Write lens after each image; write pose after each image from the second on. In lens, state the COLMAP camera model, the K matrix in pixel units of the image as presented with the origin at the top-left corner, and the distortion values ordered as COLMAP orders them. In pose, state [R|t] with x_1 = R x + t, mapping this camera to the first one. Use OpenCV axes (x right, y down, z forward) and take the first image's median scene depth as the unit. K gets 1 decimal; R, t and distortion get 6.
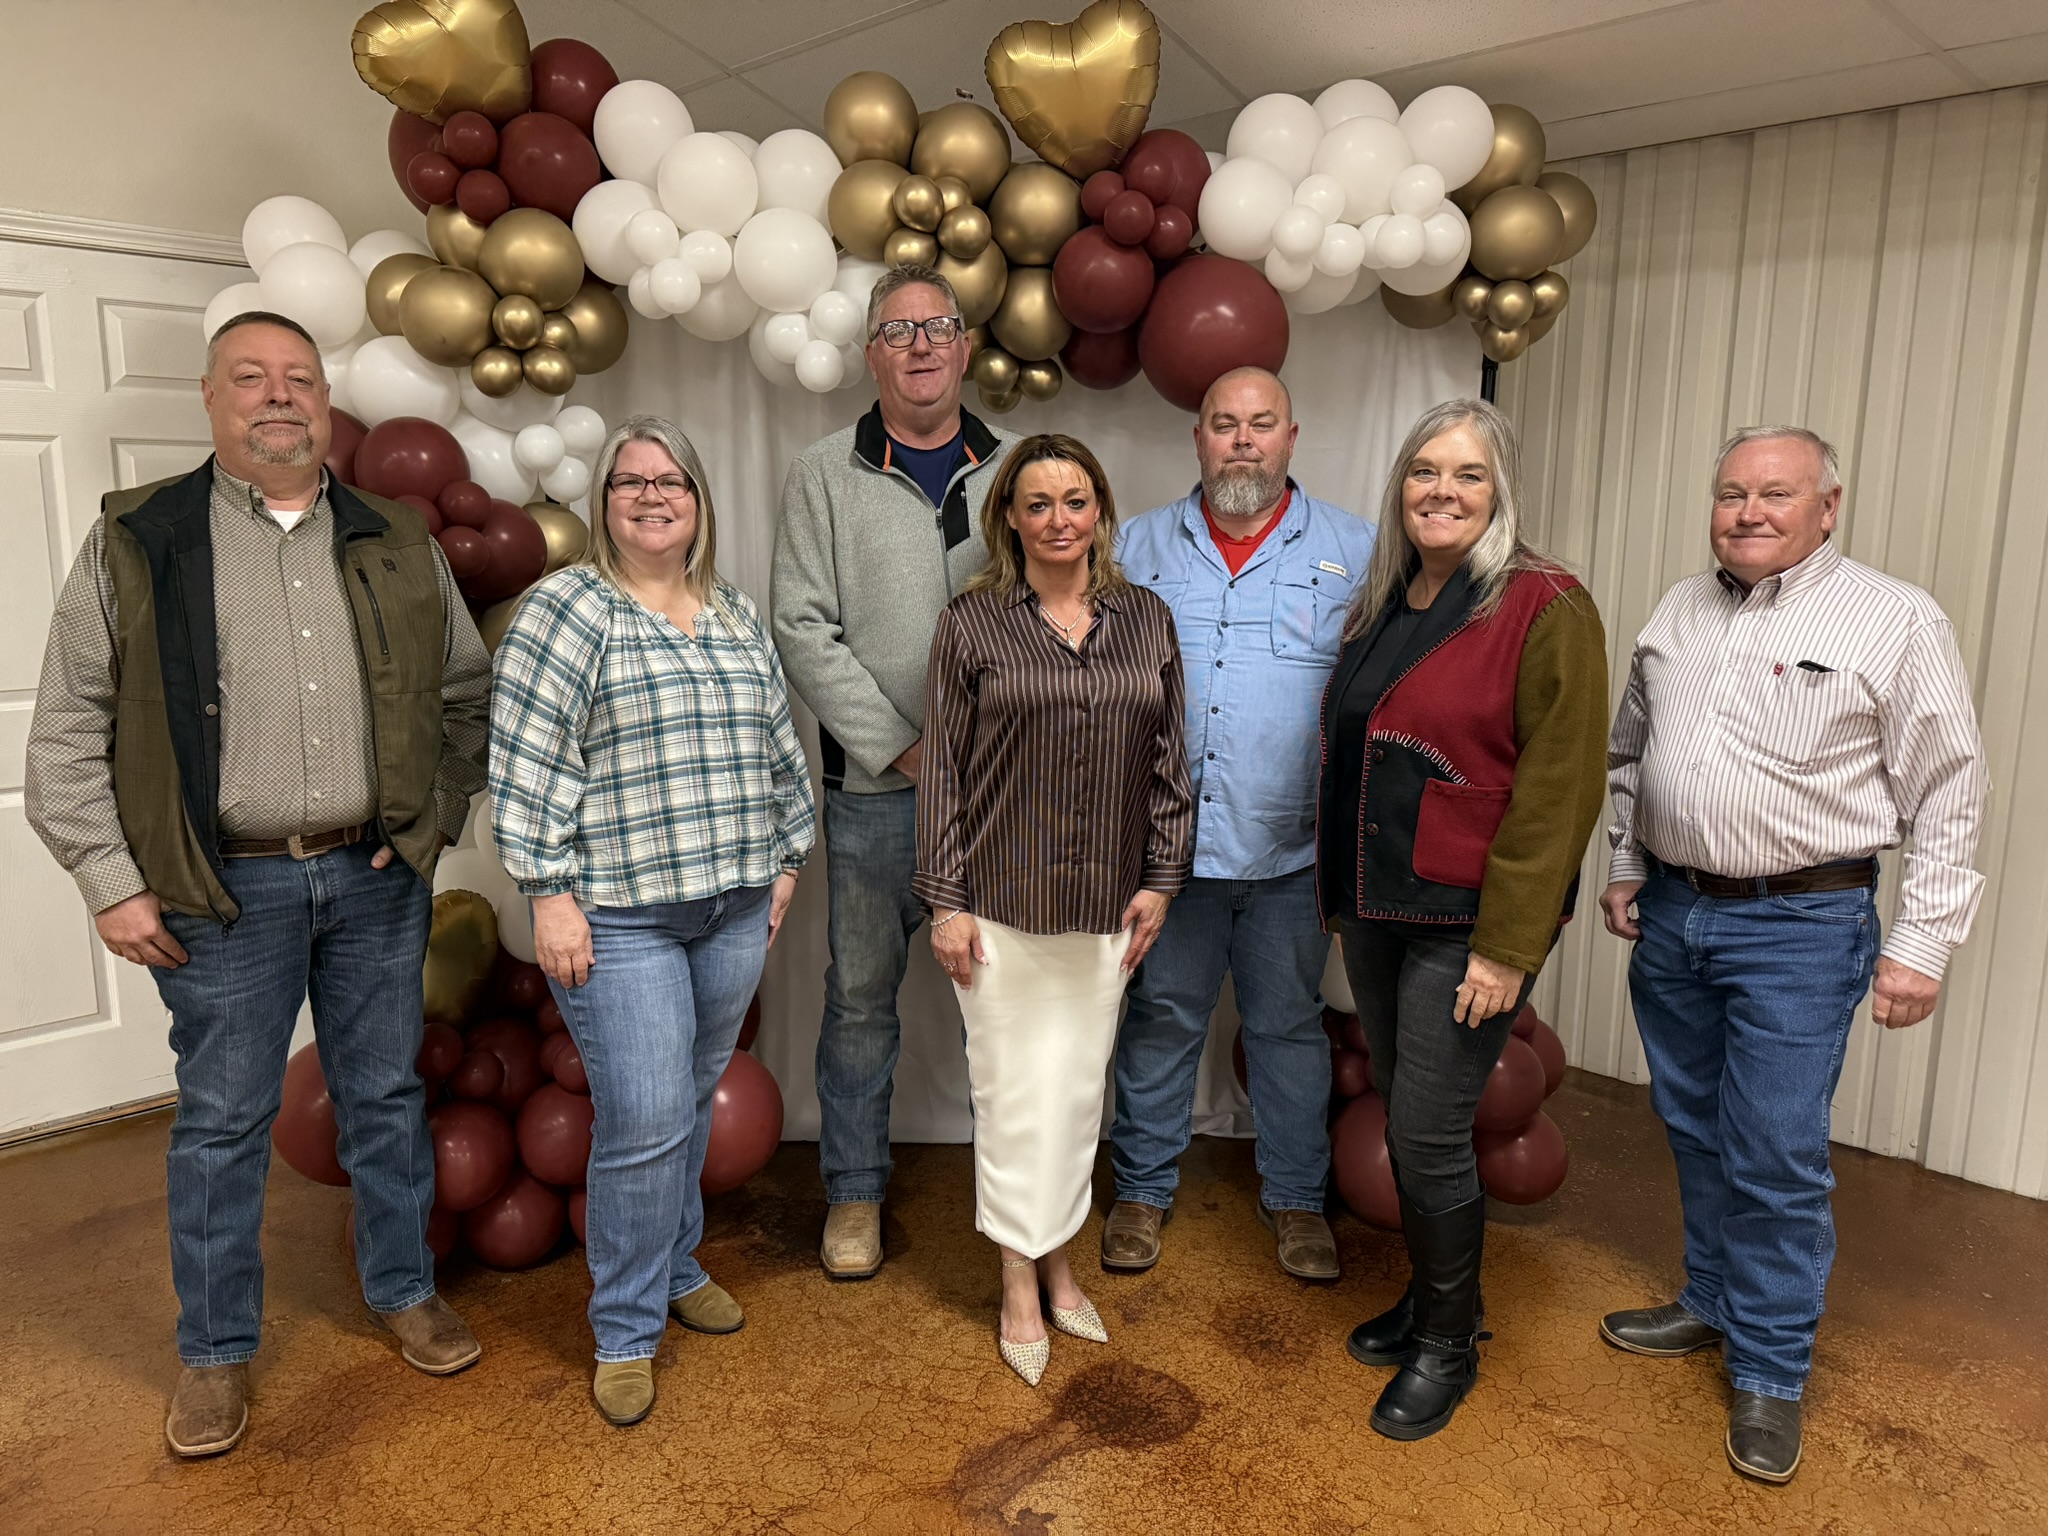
lens RADIAL K [[1451.7, 0, 1030.6], [0, 1451.7, 768.0], [0, 0, 1]] dist [-0.006288, -0.004251]
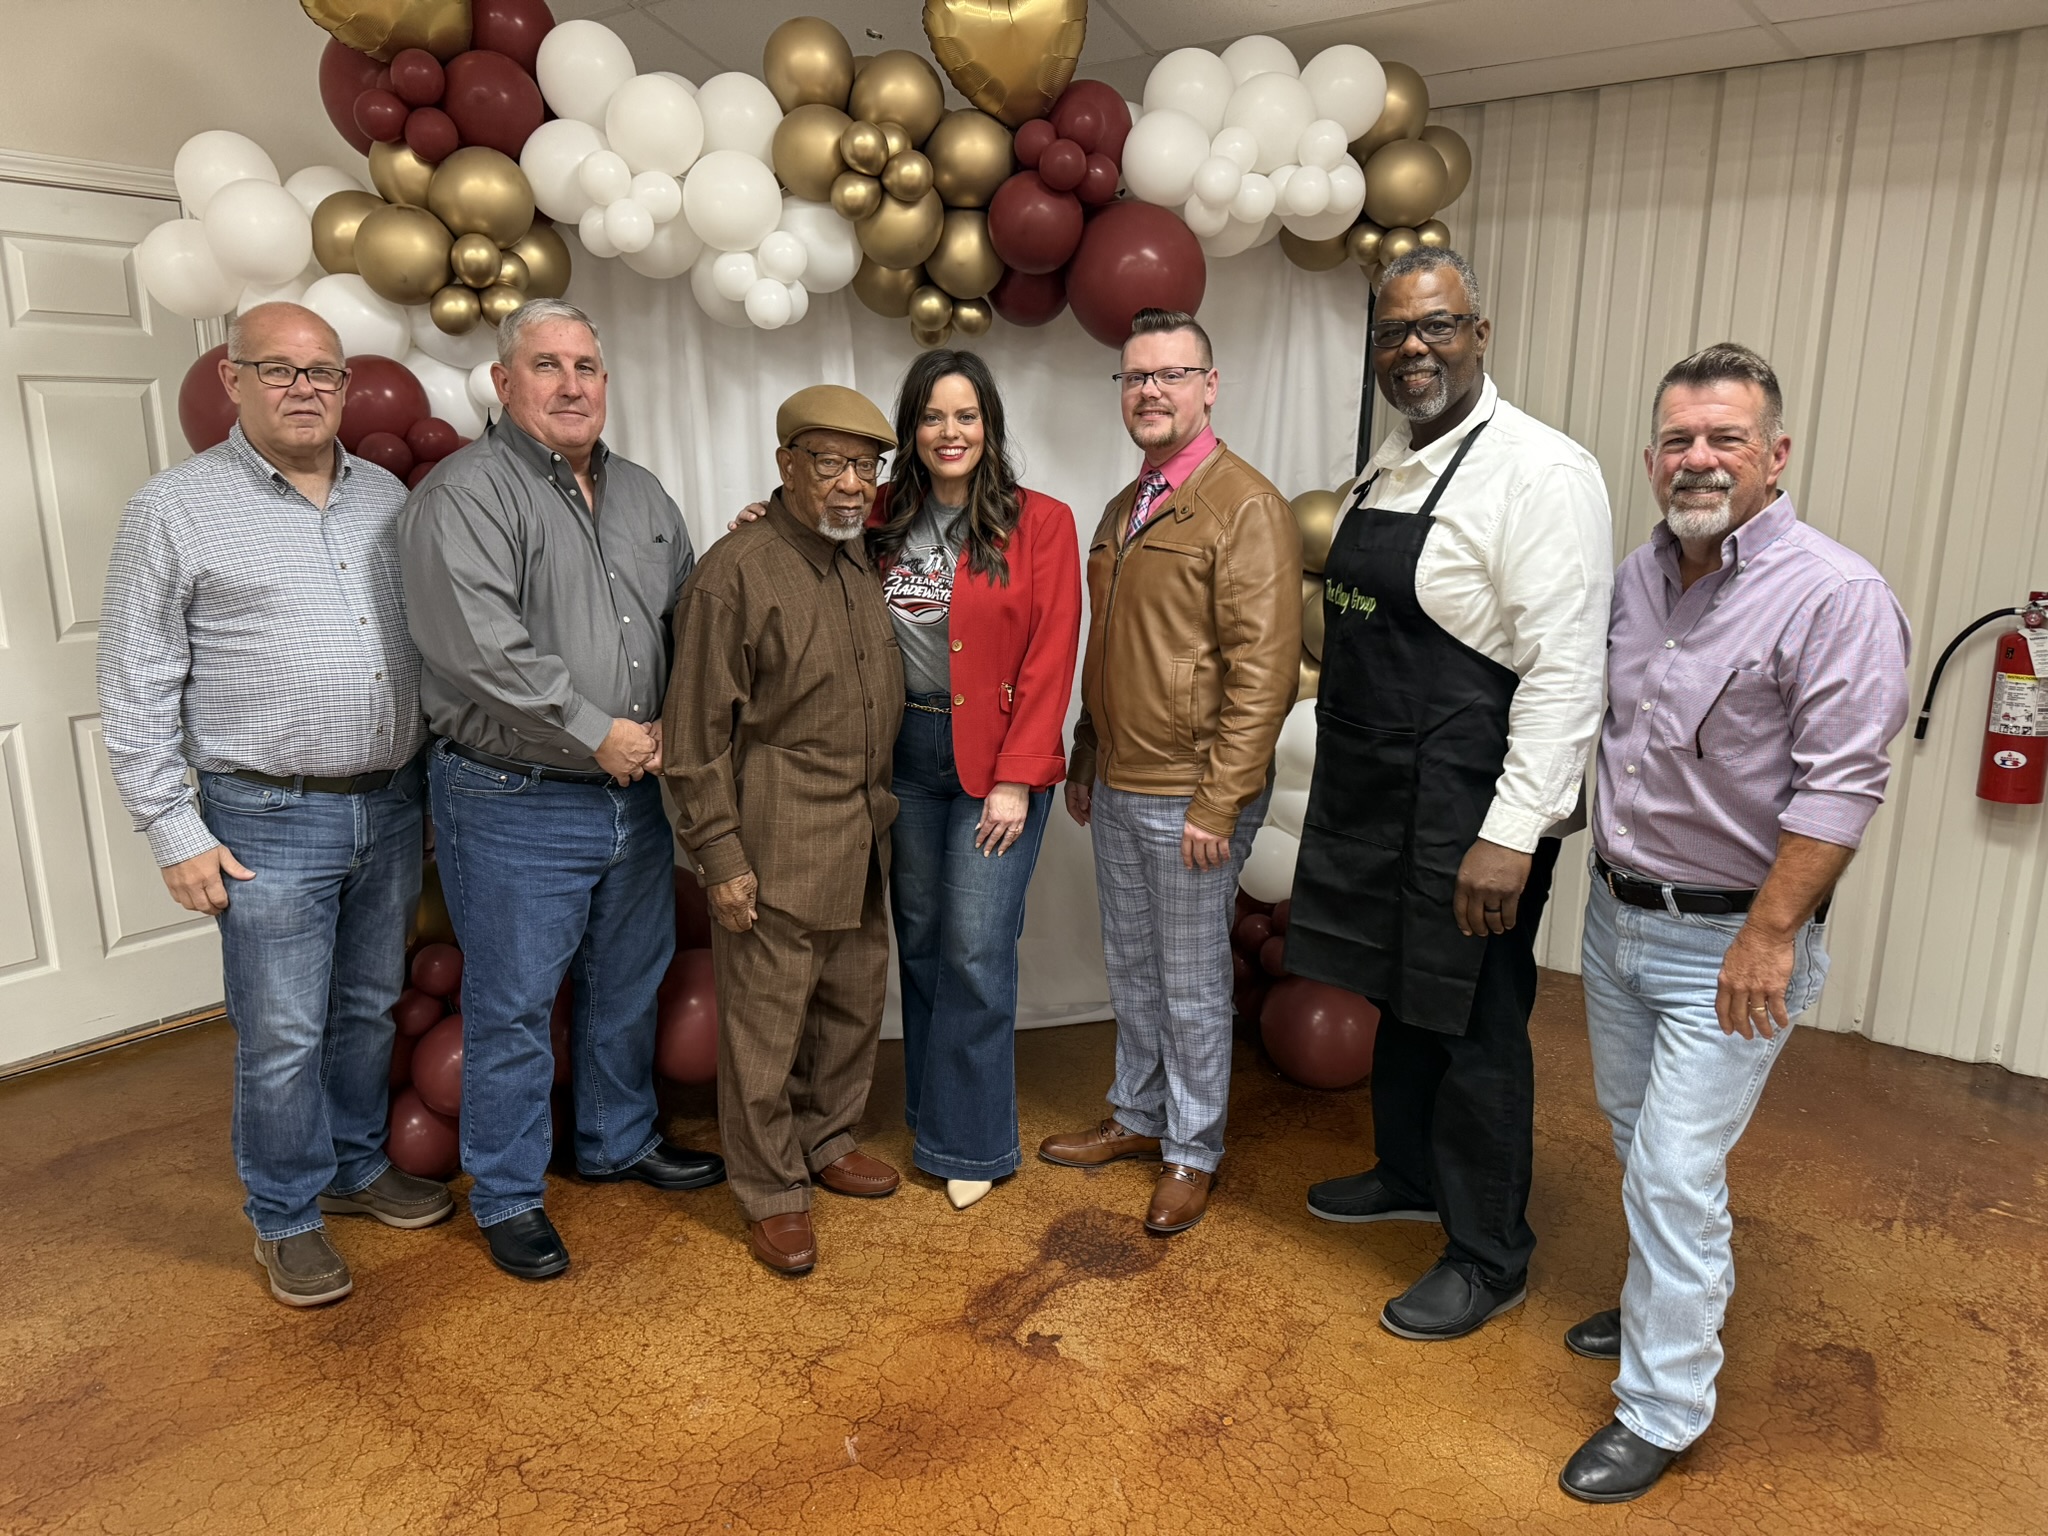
lens RADIAL K [[1433.4, 0, 1018.9], [0, 1433.4, 780.1], [0, 0, 1]] dist [0.024961, -0.047238]
pose [[0.992347, -0.035393, 0.118300, -0.106921], [0.028369, 0.997762, 0.060541, 0.007732], [-0.120178, -0.056722, 0.991131, -0.074159]]
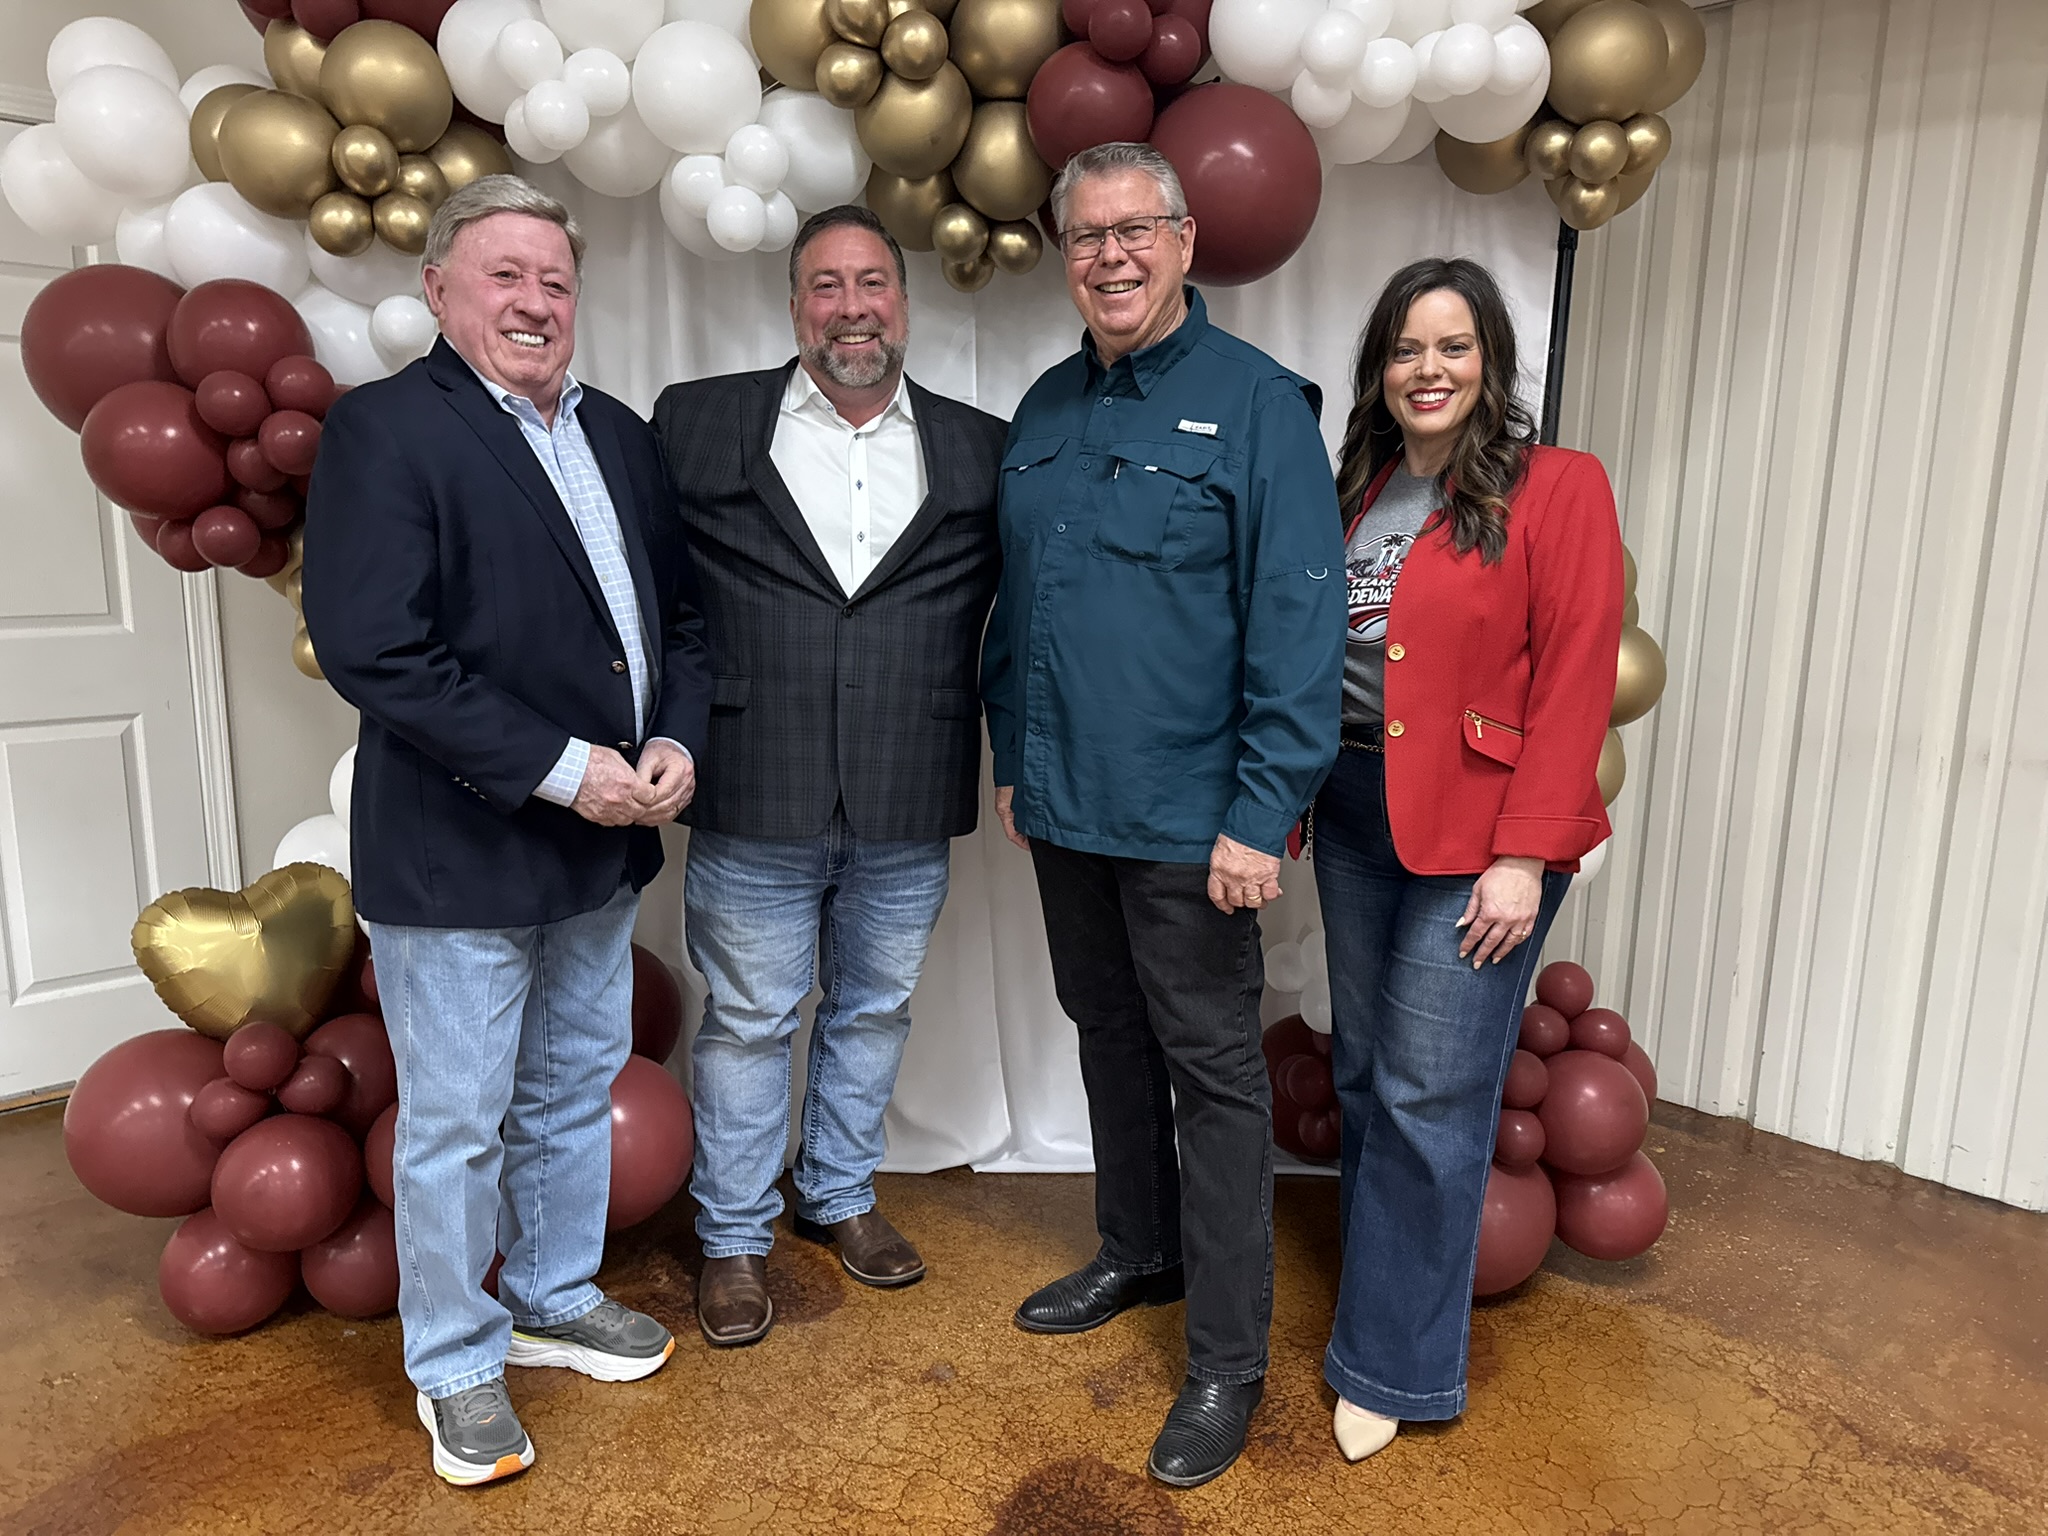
lens RADIAL K [[1453.4, 0, 1021.6], [0, 1453.4, 796.0], [0, 0, 1]] dist [-0.009289, -0.001751]
pose [[0.999528, 0.013091, -0.027797, 0.041440], [-0.012612, 0.999770, 0.017353, 0.029679], [0.028018, -0.016994, 0.999463, 0.196867]]
